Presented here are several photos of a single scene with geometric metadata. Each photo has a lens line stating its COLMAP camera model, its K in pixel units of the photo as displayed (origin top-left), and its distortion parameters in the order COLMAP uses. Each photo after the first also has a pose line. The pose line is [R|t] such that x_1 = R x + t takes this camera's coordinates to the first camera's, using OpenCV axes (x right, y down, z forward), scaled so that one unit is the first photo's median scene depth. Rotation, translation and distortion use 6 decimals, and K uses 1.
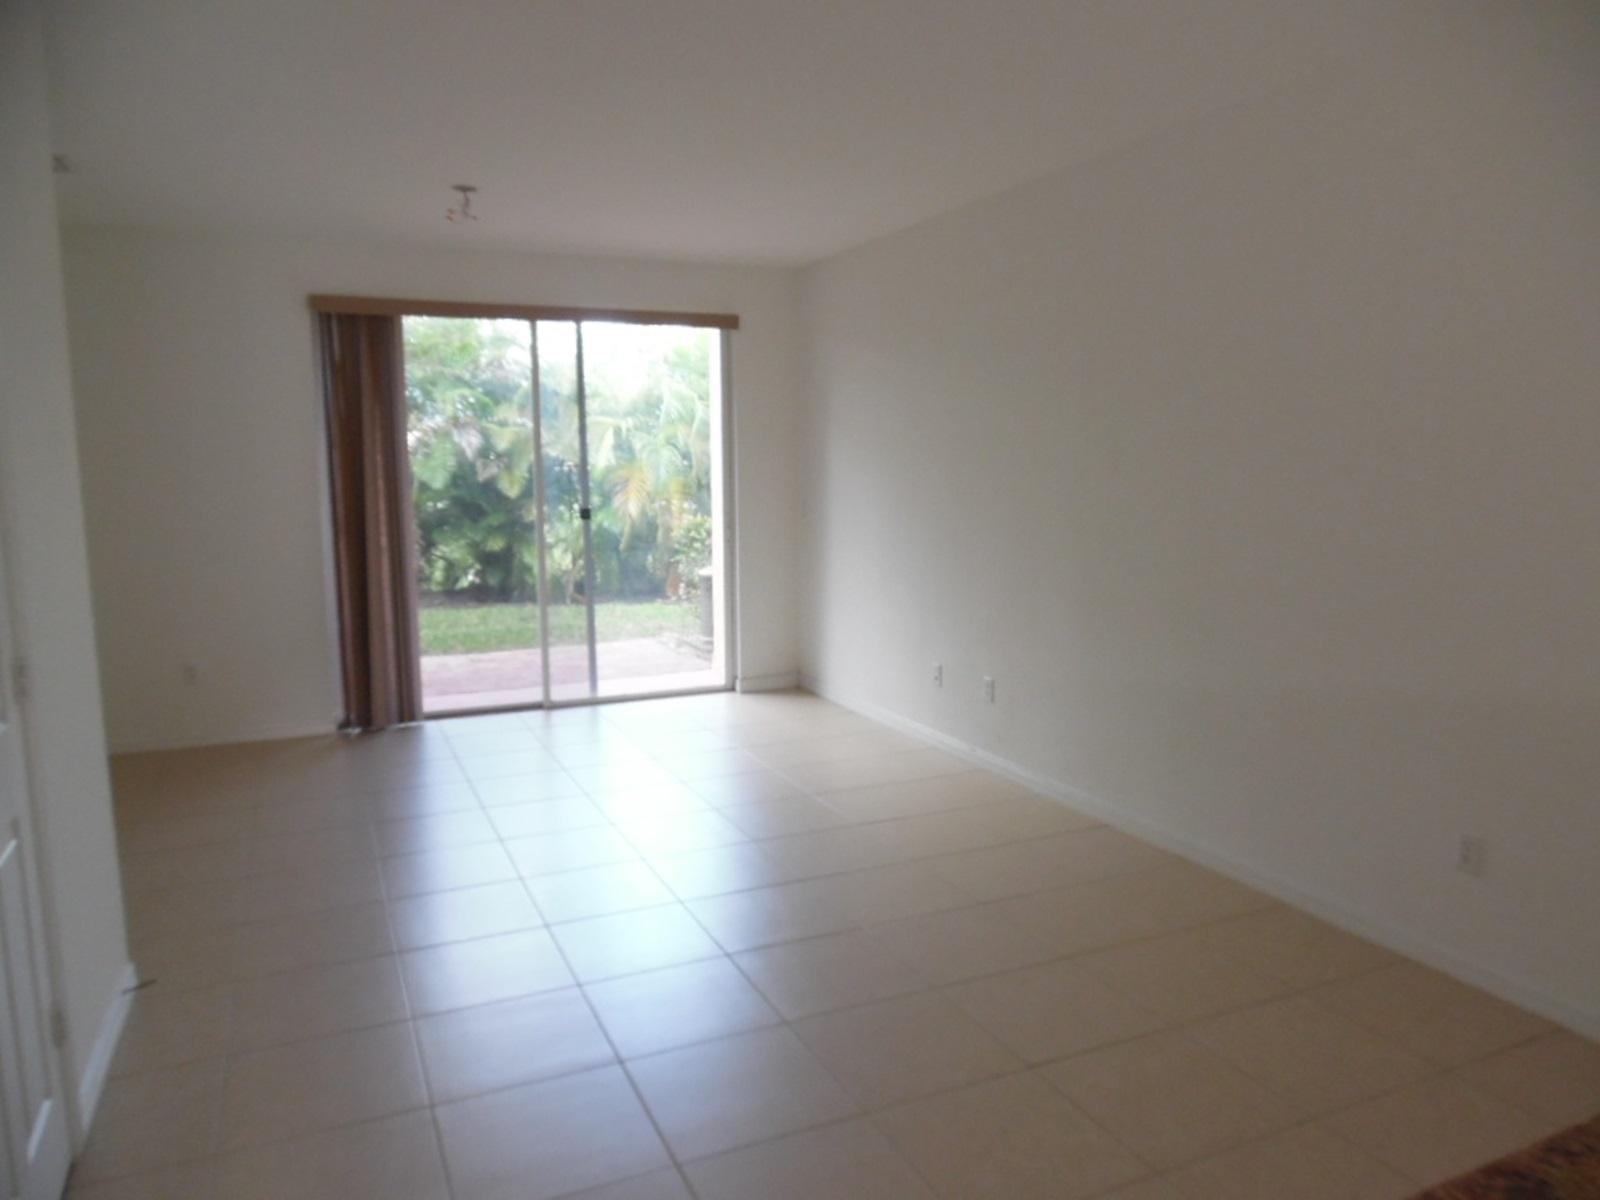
lens RADIAL K [[1132.1, 0, 800.0], [0, 1132.1, 600.0], [0, 0, 1]] dist [-0.005295, 0.092062]
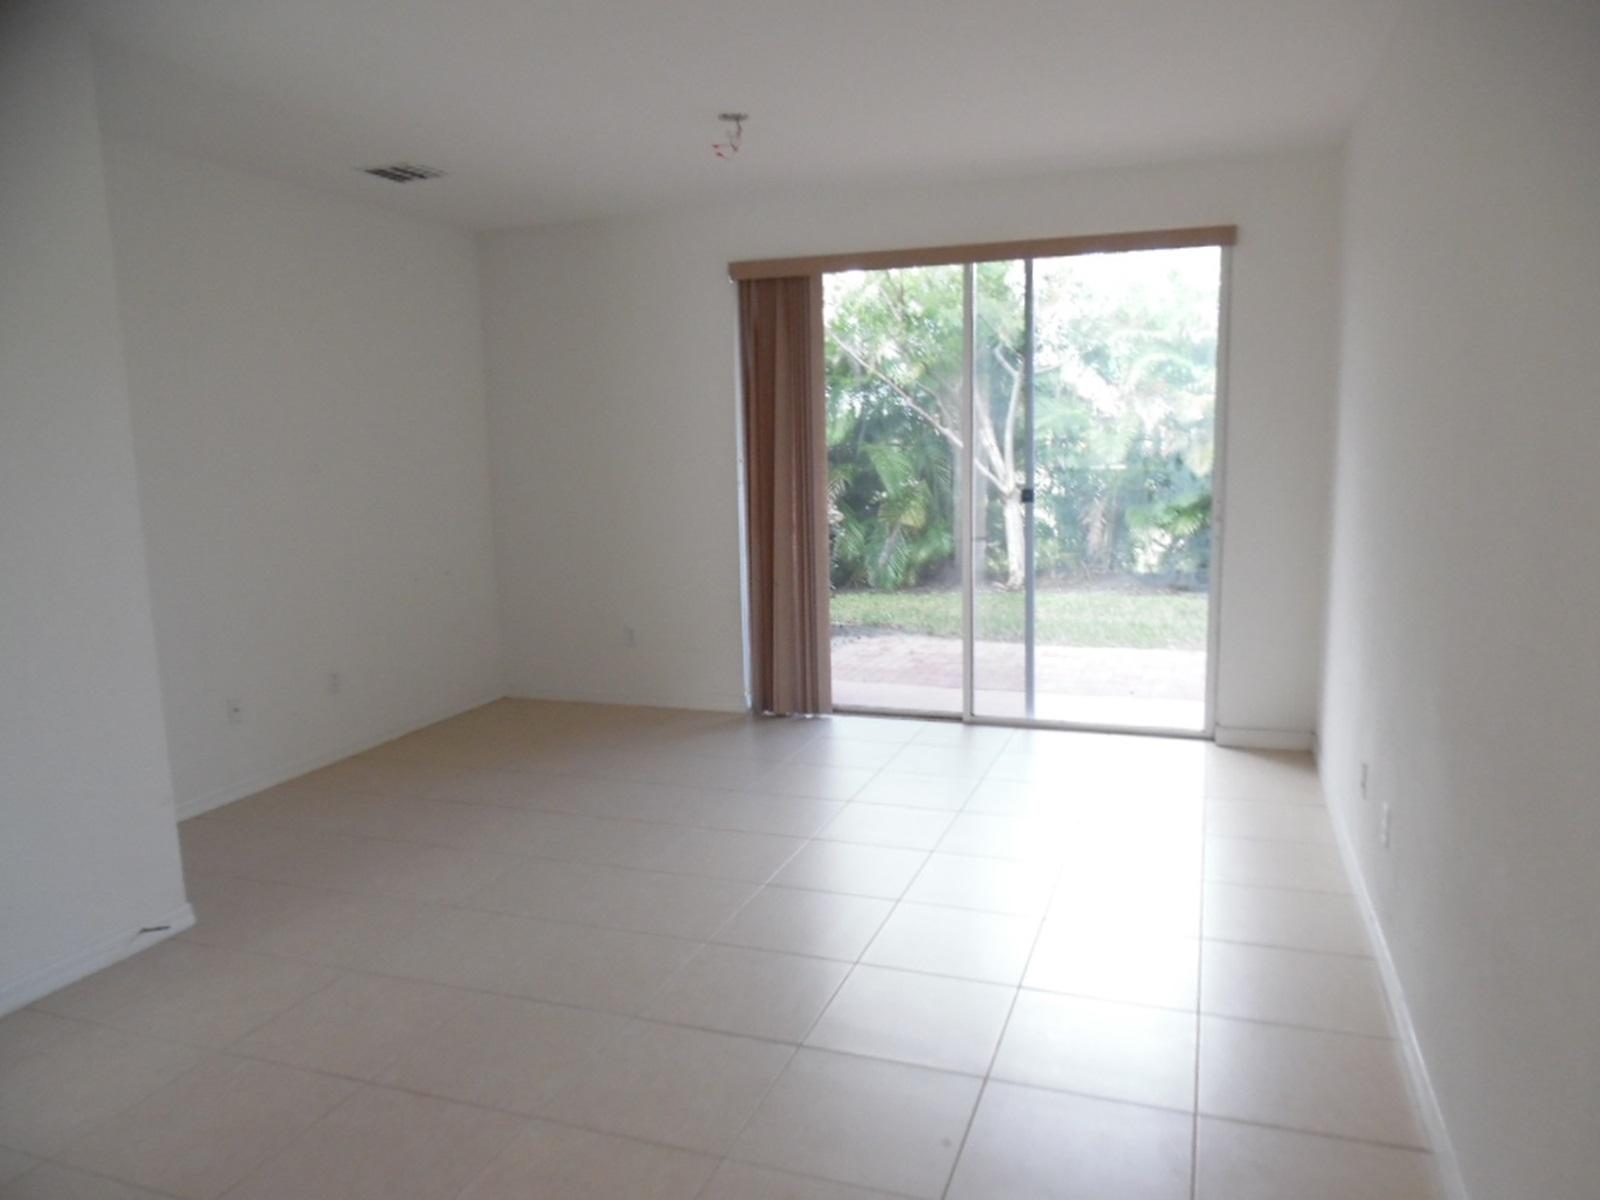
lens RADIAL K [[1132.1, 0, 800.0], [0, 1132.1, 600.0], [0, 0, 1]] dist [-0.005295, 0.092062]
pose [[0.716161, 0.093959, -0.691582, 0.279139], [-0.079158, 0.995438, 0.053270, -0.033205], [0.693432, 0.016594, 0.720331, 0.309537]]
